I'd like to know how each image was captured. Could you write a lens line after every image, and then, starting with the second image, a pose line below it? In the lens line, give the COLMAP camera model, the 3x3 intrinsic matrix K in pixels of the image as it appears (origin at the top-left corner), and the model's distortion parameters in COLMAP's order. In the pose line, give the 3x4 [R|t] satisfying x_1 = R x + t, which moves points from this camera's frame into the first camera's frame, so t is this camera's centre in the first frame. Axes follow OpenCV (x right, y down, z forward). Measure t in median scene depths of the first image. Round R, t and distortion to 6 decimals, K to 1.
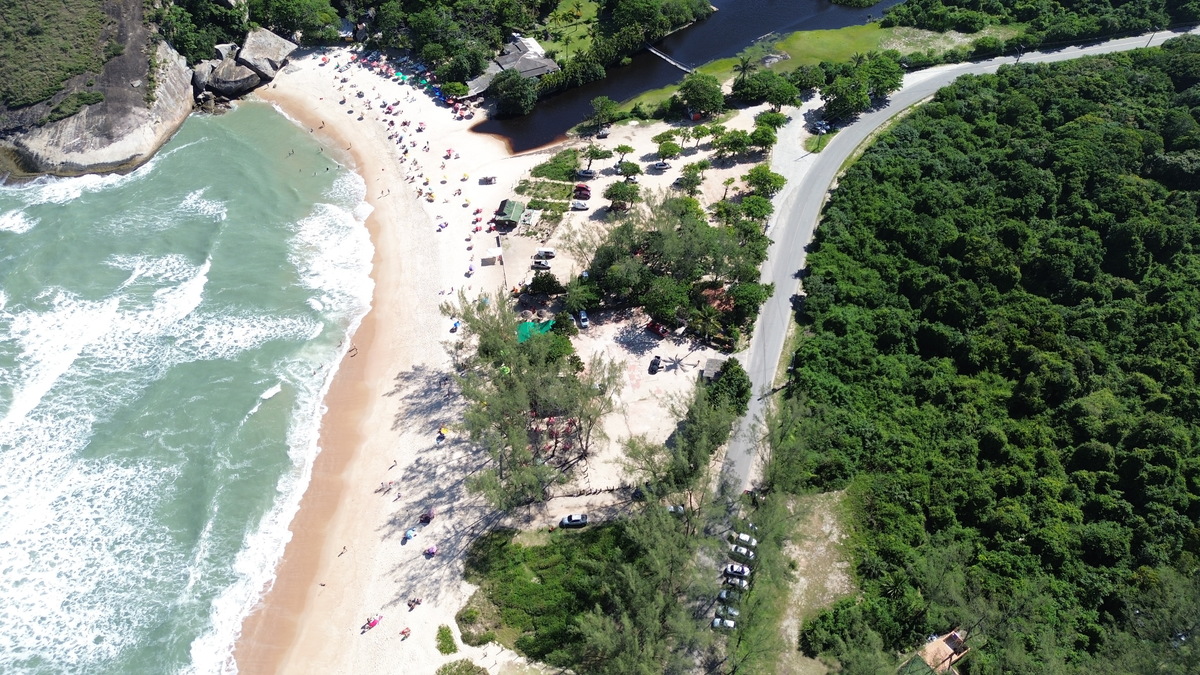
lens RADIAL K [[849.1, 0, 599.3], [0, 849.1, 338.0], [0, 0, 1]] dist [0.070391, -0.075412]
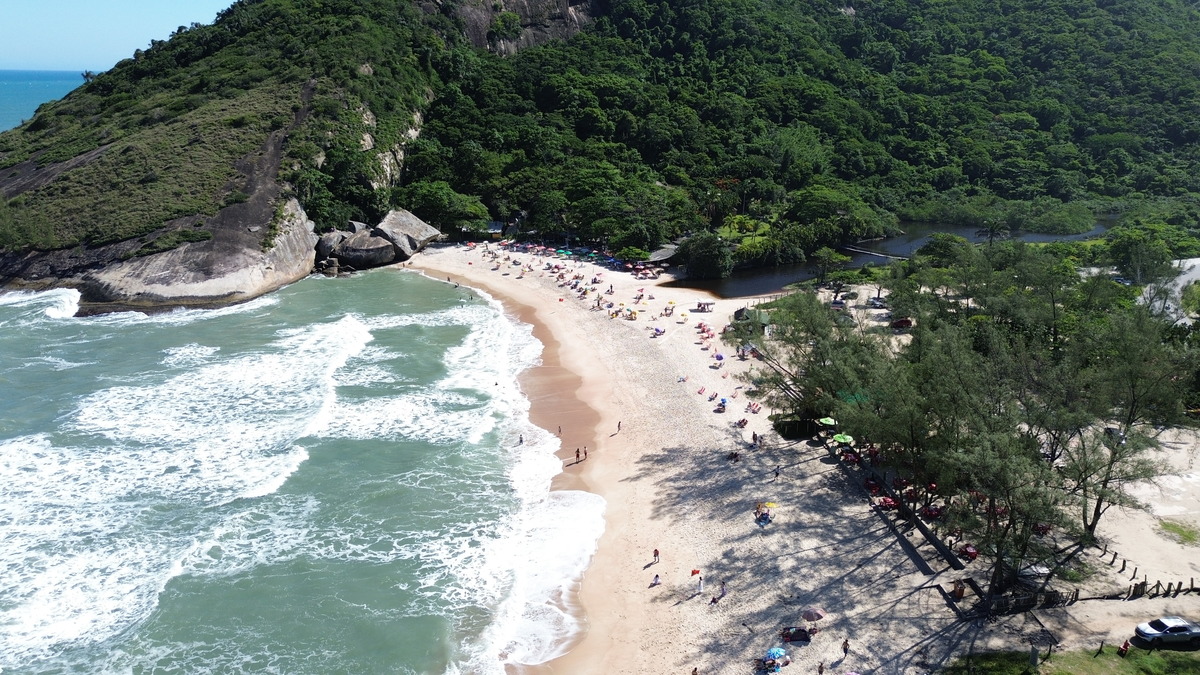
lens RADIAL K [[849.1, 0, 601.5], [0, 849.1, 333.1], [0, 0, 1]] dist [0.070391, -0.075412]
pose [[0.999766, 0.005132, -0.021033, -0.190651], [-0.015149, 0.859883, -0.510266, 0.197328], [0.015467, 0.510465, 0.859760, 0.357355]]
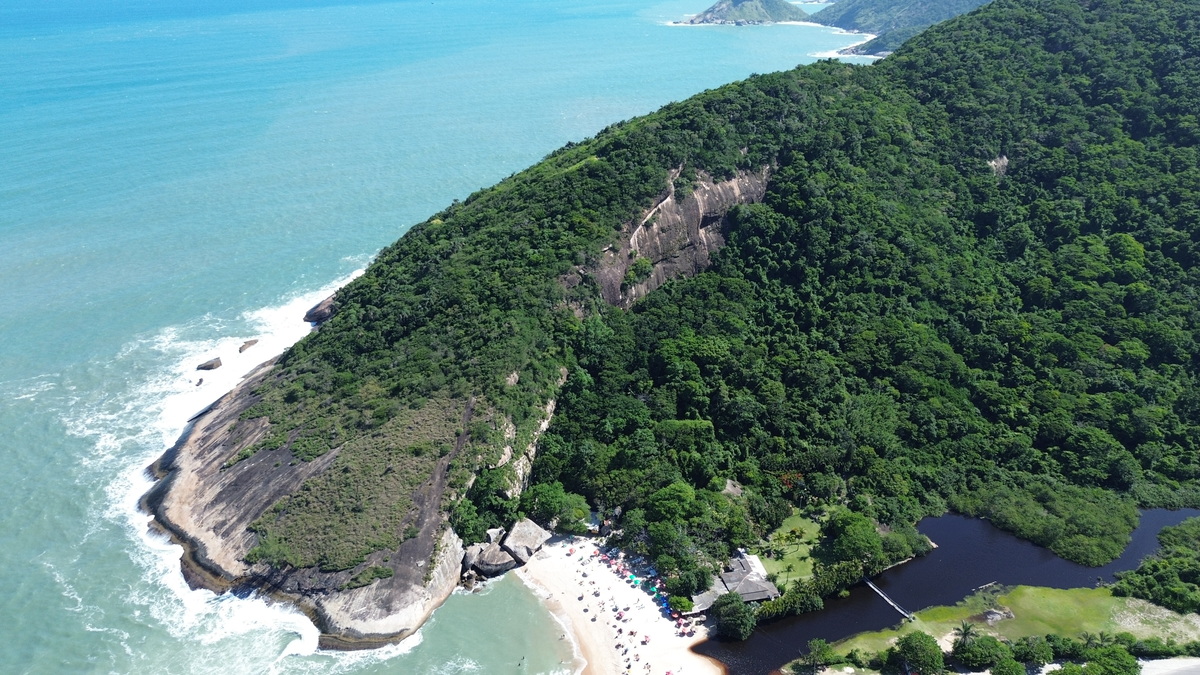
lens RADIAL K [[849.1, 0, 599.9], [0, 849.1, 336.2], [0, 0, 1]] dist [0.070391, -0.075412]
pose [[0.965820, 0.092177, -0.242271, -0.036501], [-0.182546, 0.905433, -0.383233, -0.169852], [0.184035, 0.414360, 0.891312, -0.145430]]
